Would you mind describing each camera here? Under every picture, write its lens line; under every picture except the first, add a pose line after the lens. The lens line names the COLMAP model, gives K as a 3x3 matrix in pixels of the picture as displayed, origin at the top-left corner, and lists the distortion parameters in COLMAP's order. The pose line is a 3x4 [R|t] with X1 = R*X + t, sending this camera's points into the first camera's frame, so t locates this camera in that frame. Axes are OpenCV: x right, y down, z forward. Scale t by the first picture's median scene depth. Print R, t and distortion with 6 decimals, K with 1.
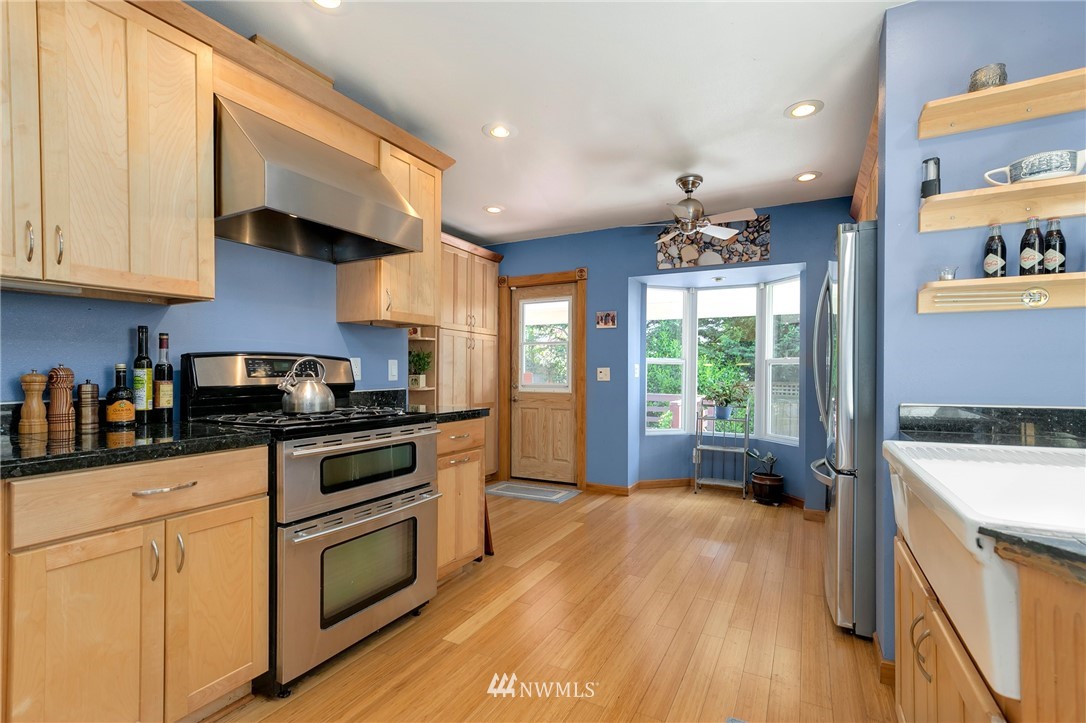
lens RADIAL K [[503.4, 0, 542.9], [0, 503.4, 366.6], [0, 0, 1]] dist [-0.017260, 0.001767]
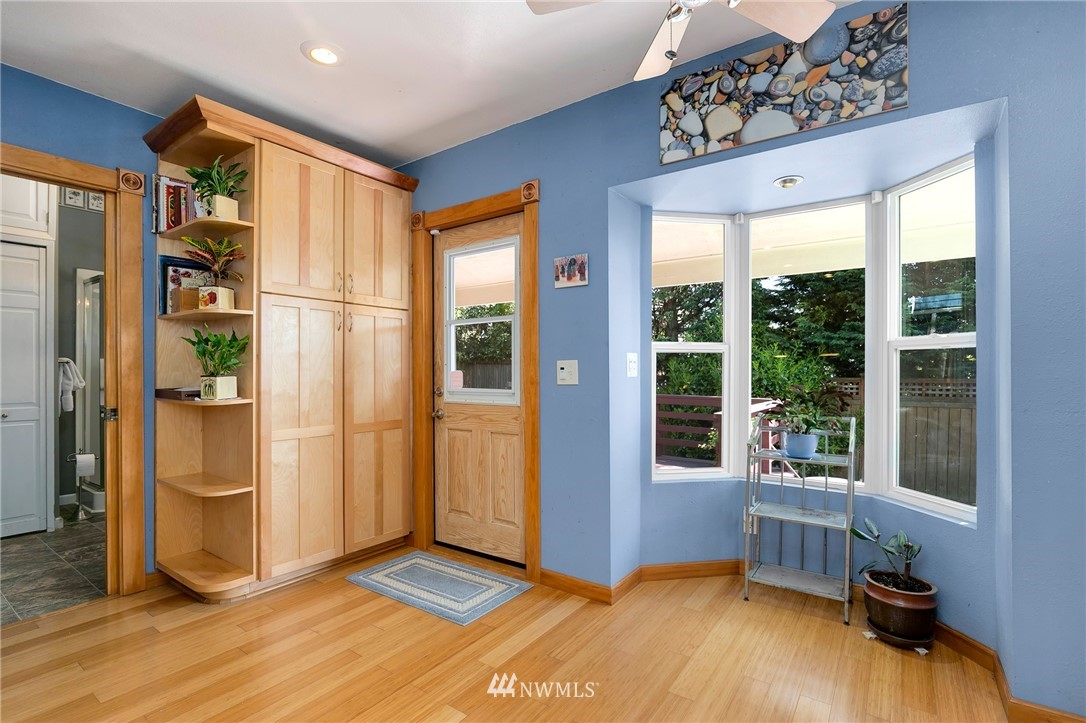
lens RADIAL K [[503.4, 0, 547.3], [0, 503.4, 364.0], [0, 0, 1]] dist [-0.017260, 0.001767]
pose [[0.992158, -0.011775, -0.124436, 0.167386], [0.012135, 0.999924, 0.002133, 0.004808], [0.124402, -0.003627, 0.992225, 0.462129]]
